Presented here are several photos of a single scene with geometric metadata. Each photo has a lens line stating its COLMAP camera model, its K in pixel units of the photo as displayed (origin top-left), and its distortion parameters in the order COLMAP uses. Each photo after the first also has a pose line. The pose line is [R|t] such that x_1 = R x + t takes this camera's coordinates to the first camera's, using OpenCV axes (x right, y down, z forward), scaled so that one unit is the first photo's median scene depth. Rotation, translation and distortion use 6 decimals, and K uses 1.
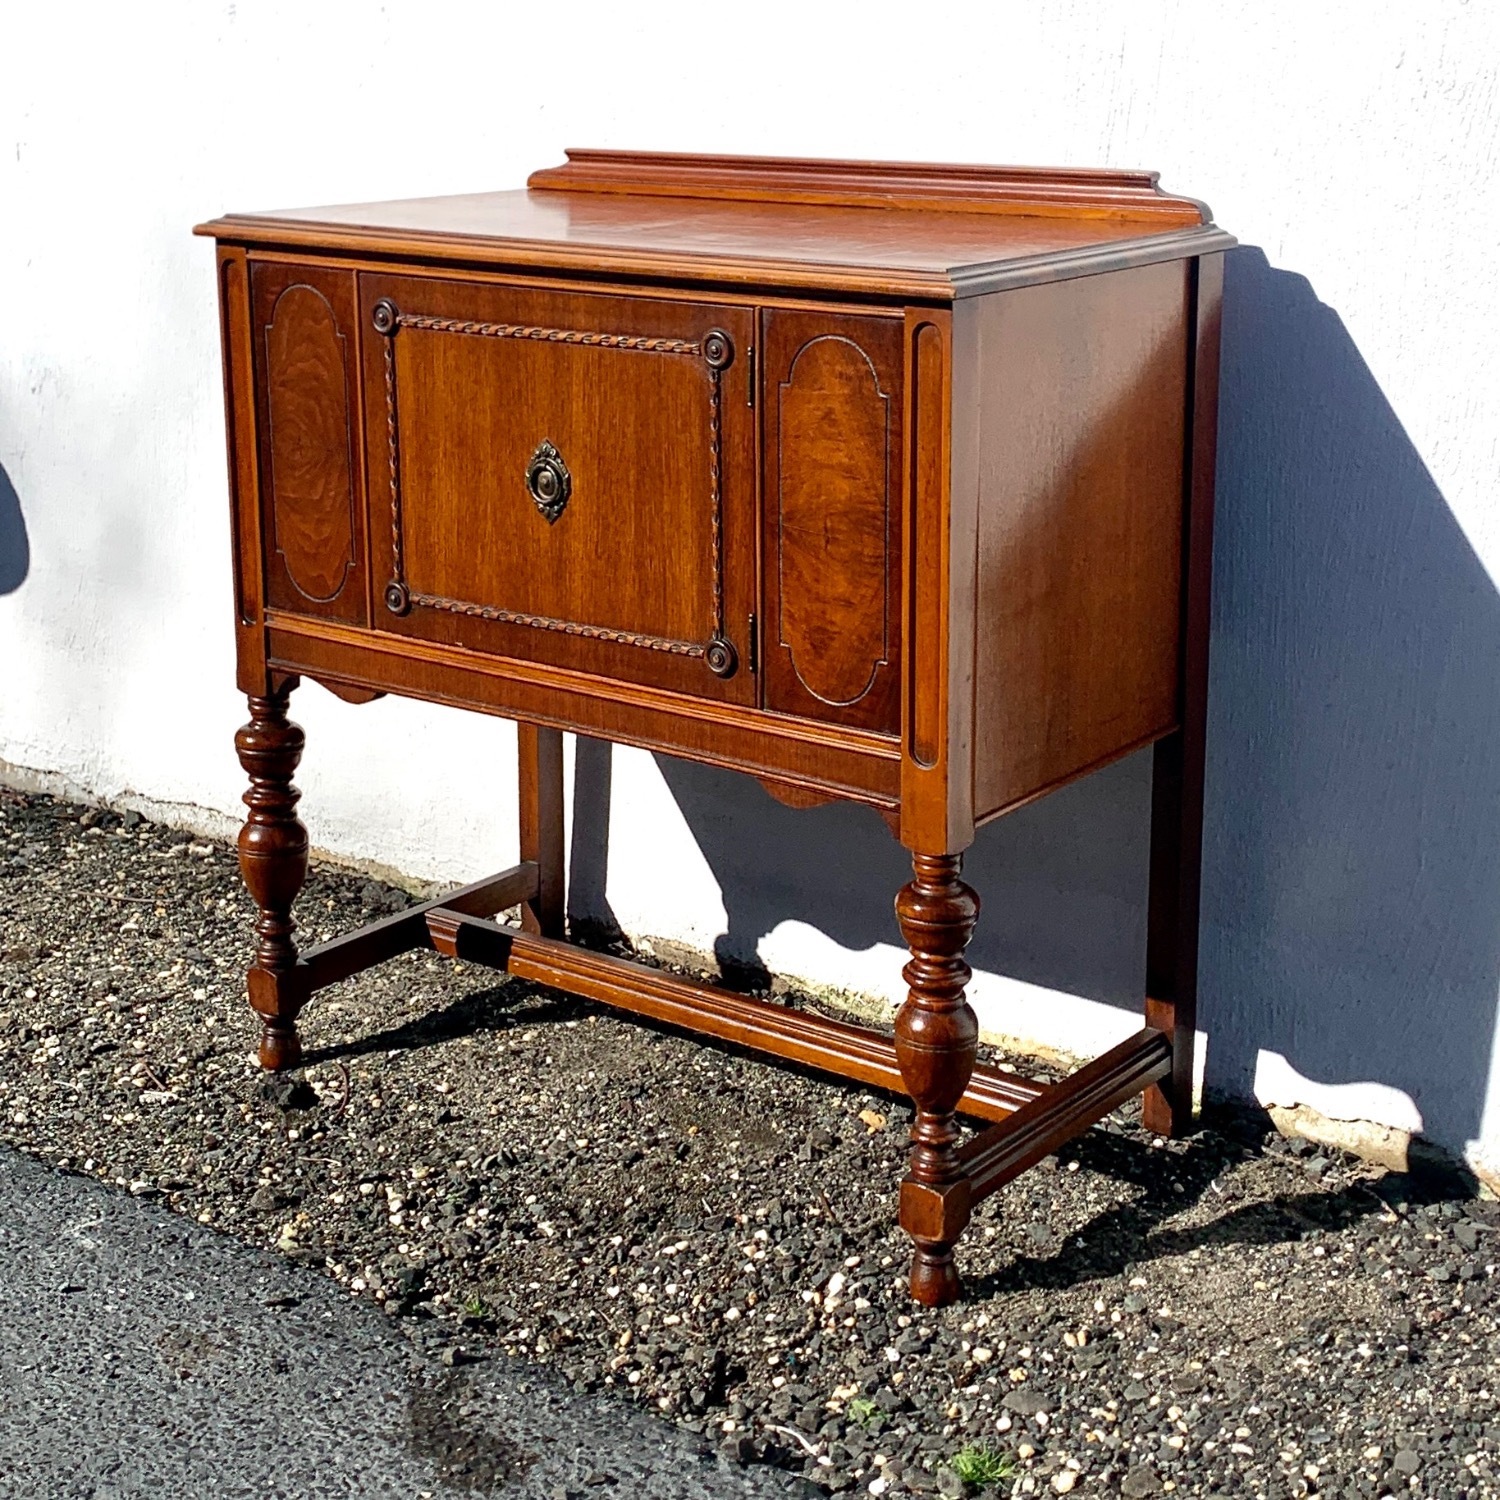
lens RADIAL K [[2537.9, 0, 788.5], [0, 2537.9, 524.4], [0, 0, 1]] dist [0.086139, 0.000000]
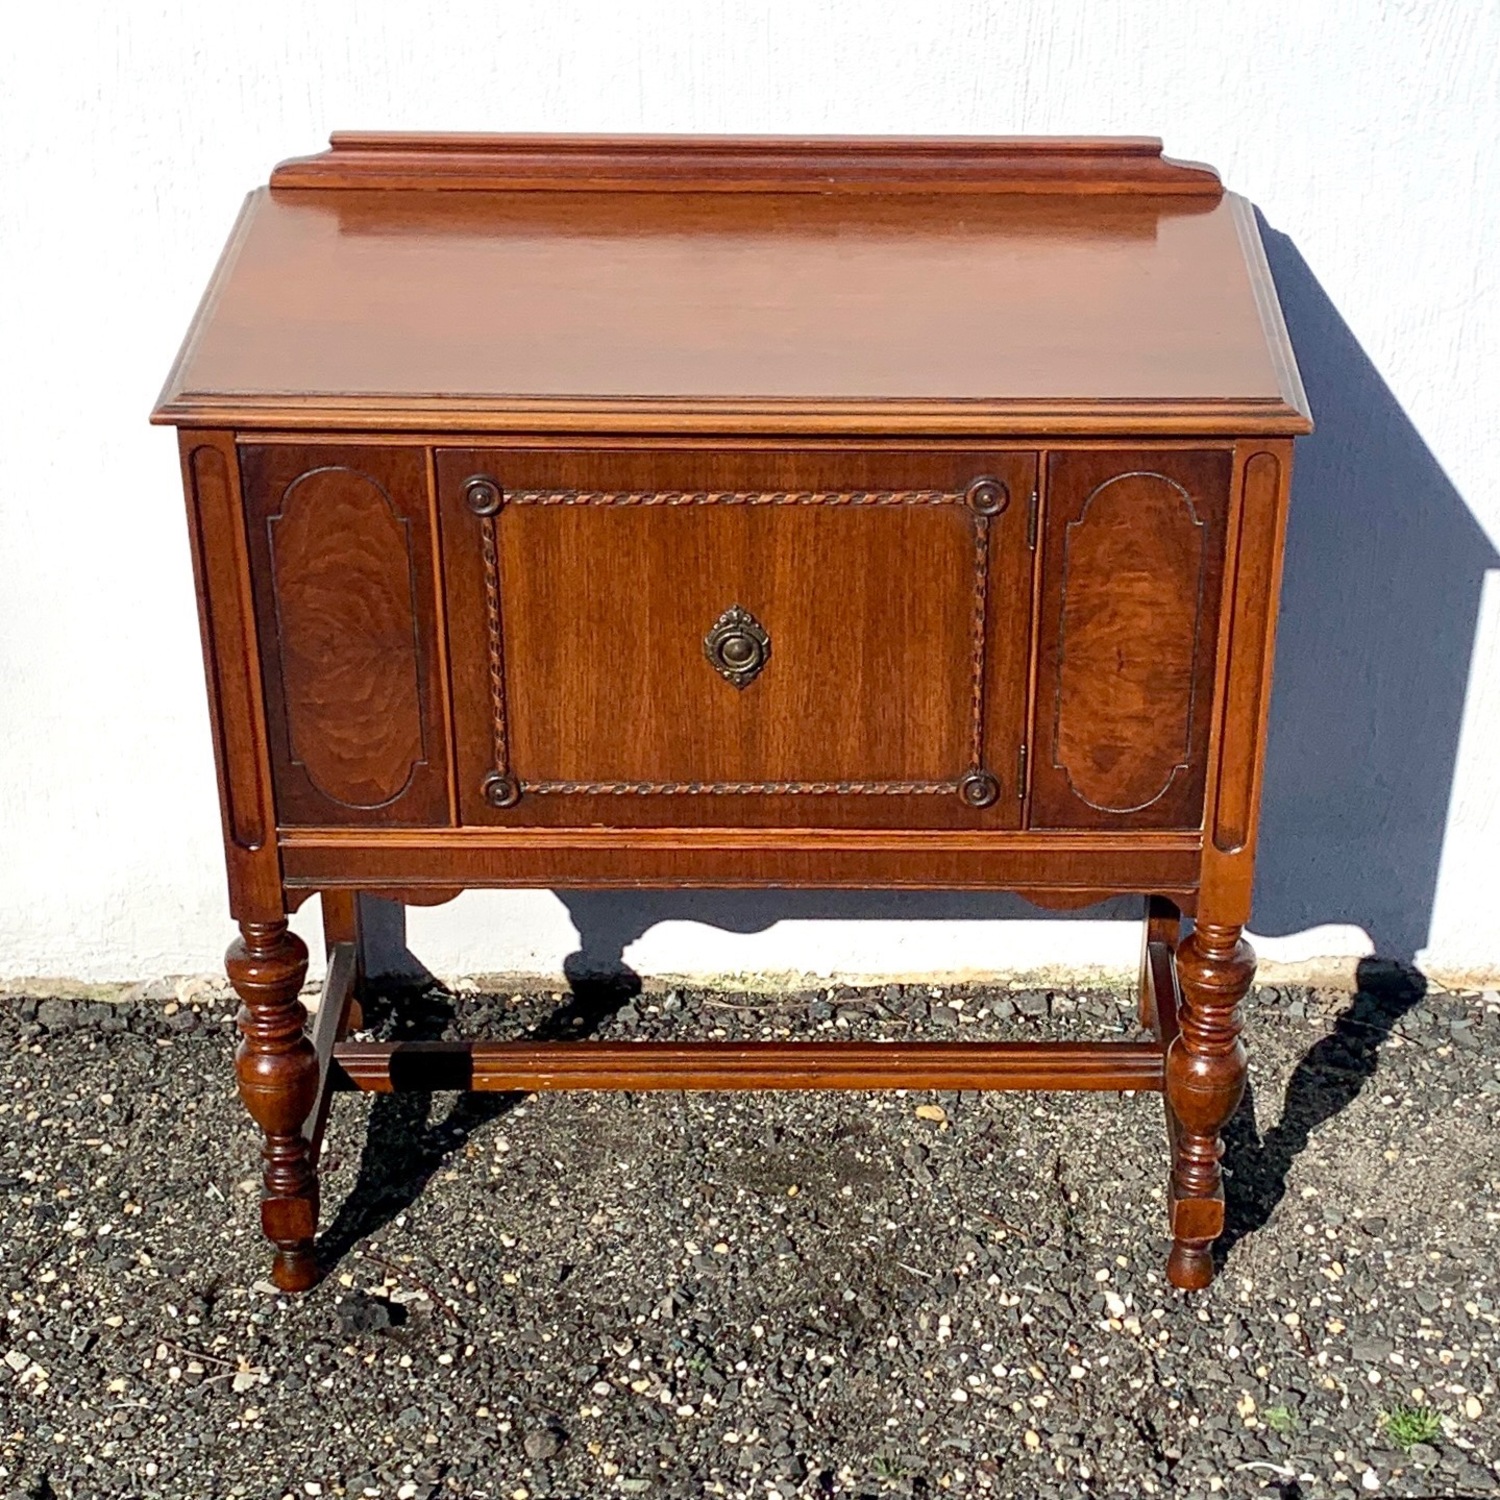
lens RADIAL K [[3167.3, 0, 853.1], [0, 3167.3, 819.2], [0, 0, 1]] dist [0.167539, 0.000000]
pose [[0.797289, -0.309187, 0.518396, -0.633437], [0.115276, 0.921032, 0.372038, -0.357212], [-0.592488, -0.236862, 0.769970, 0.095184]]
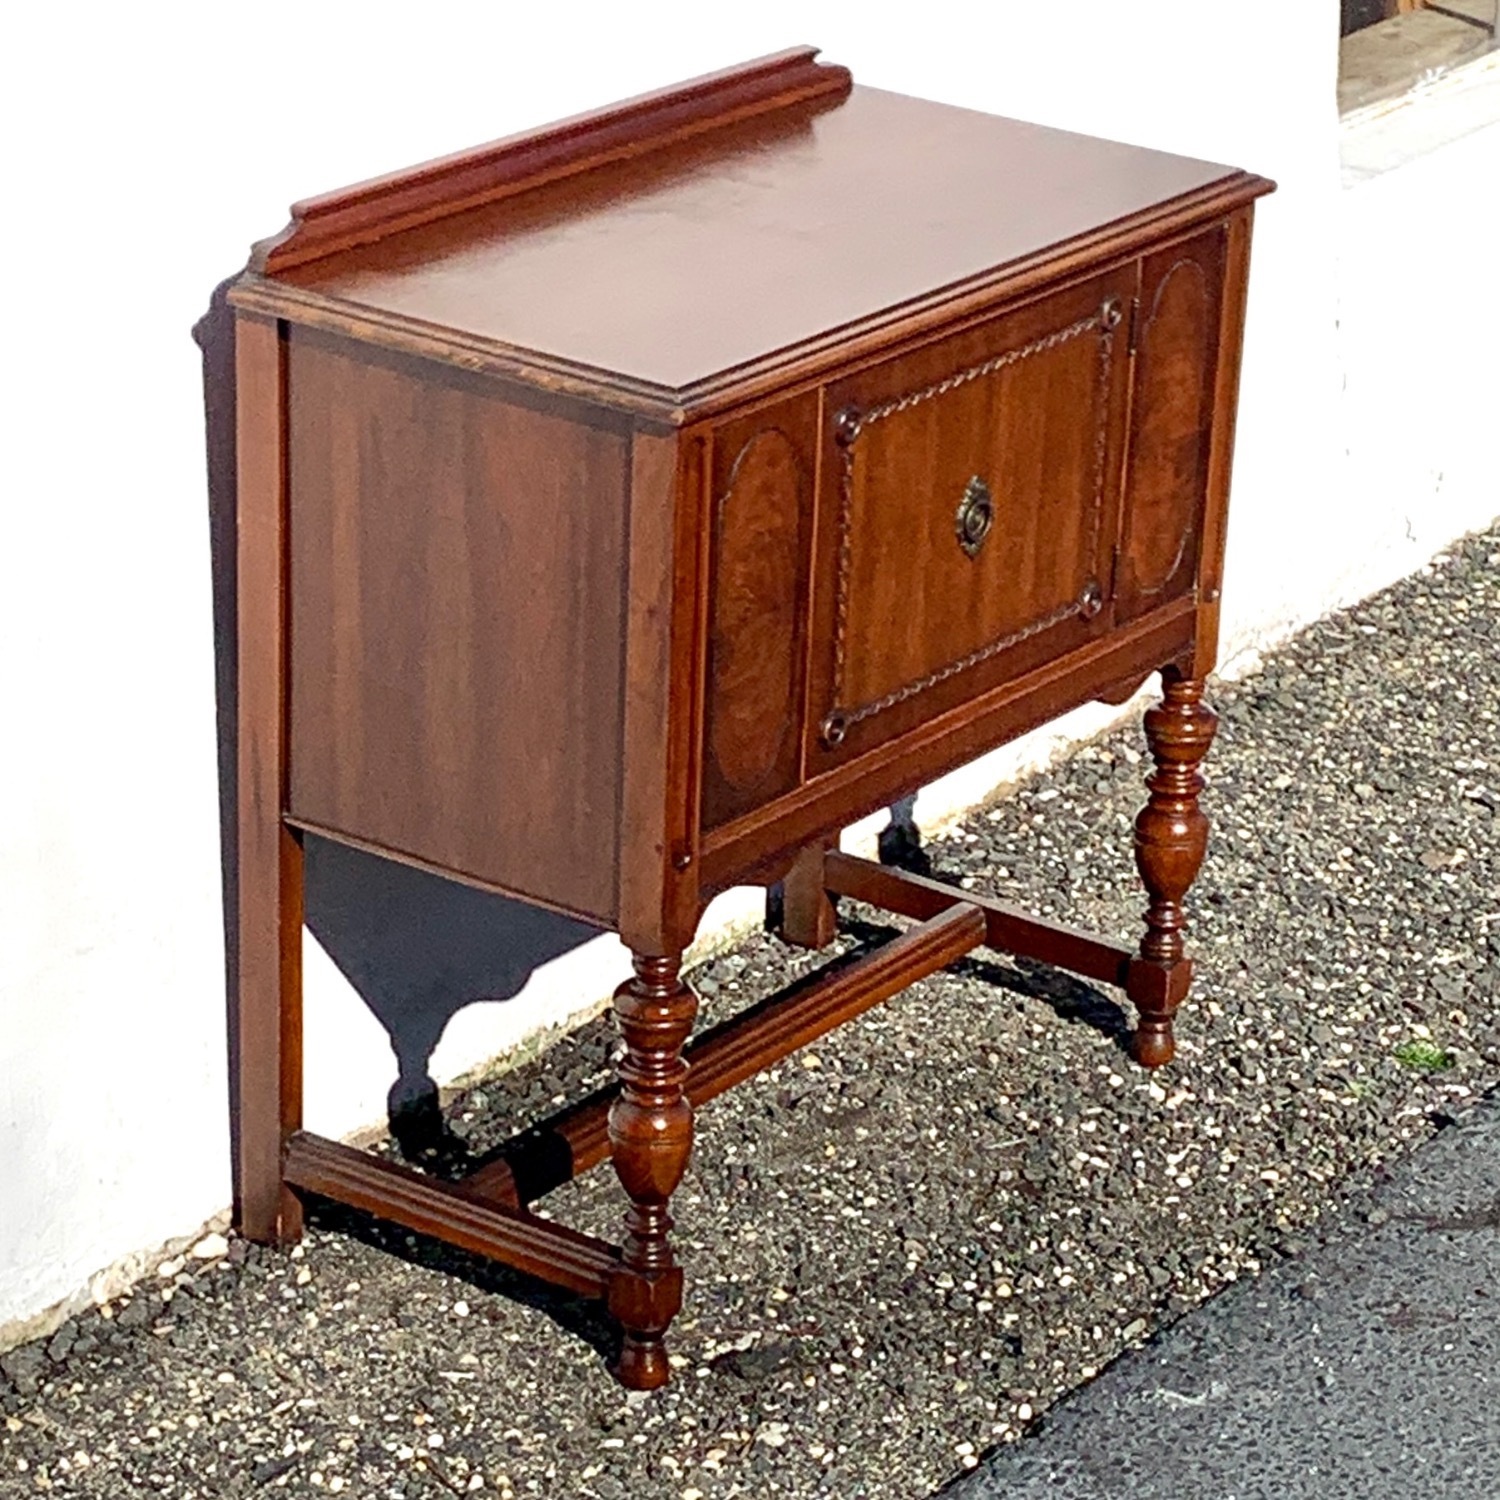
lens RADIAL K [[4424.8, 0, 651.6], [0, 4424.8, 772.9], [0, 0, 1]] dist [0.197540, 0.000000]
pose [[0.011463, -0.384034, 0.923248, -1.588432], [0.179886, 0.909037, 0.375890, -0.549318], [-0.983621, 0.161771, 0.079503, 0.960153]]
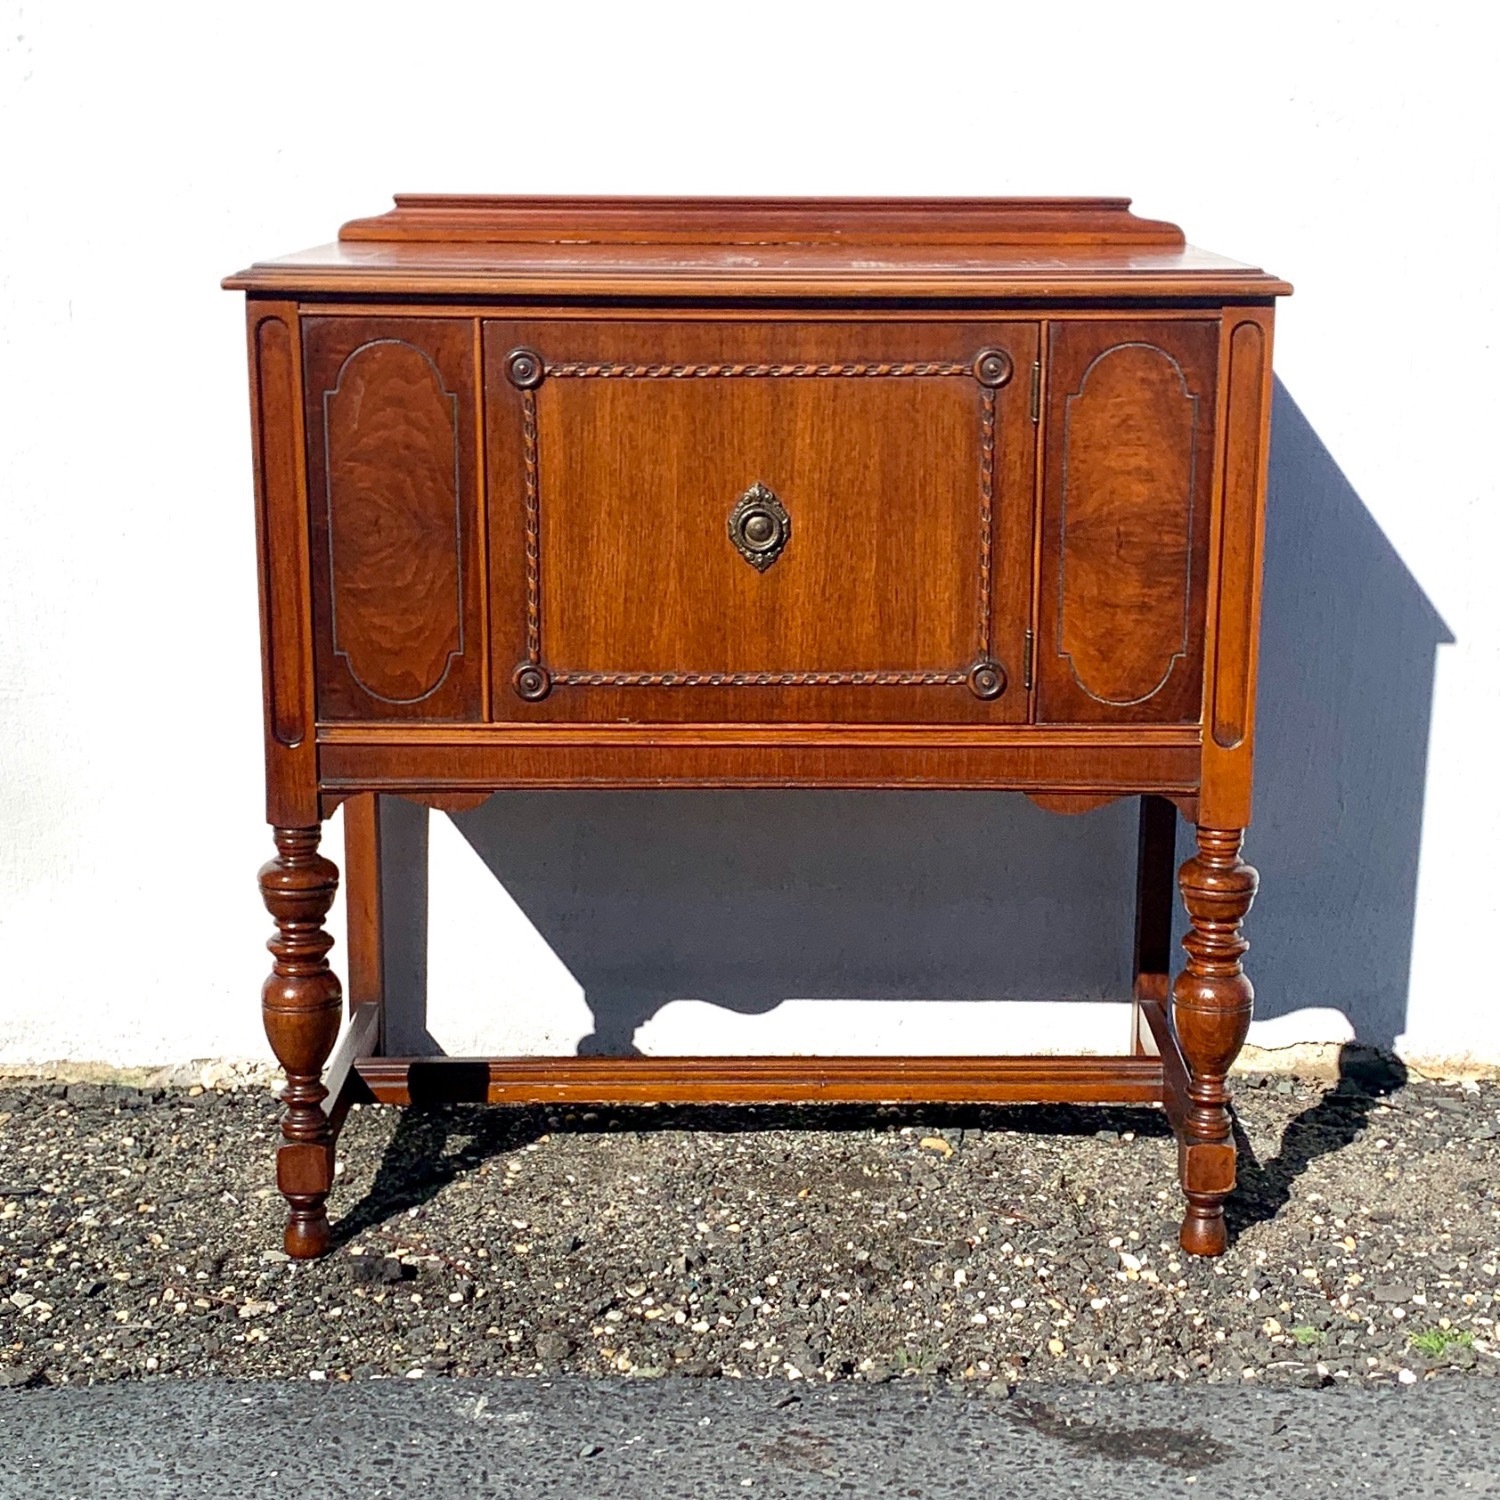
lens RADIAL K [[2718.0, 0, 817.0], [0, 2718.0, 757.5], [0, 0, 1]] dist [0.137509, 0.000000]
pose [[0.792491, -0.131664, 0.595502, -0.668276], [0.118447, 0.991055, 0.061491, 0.008213], [-0.598271, 0.021804, 0.800997, 0.162892]]
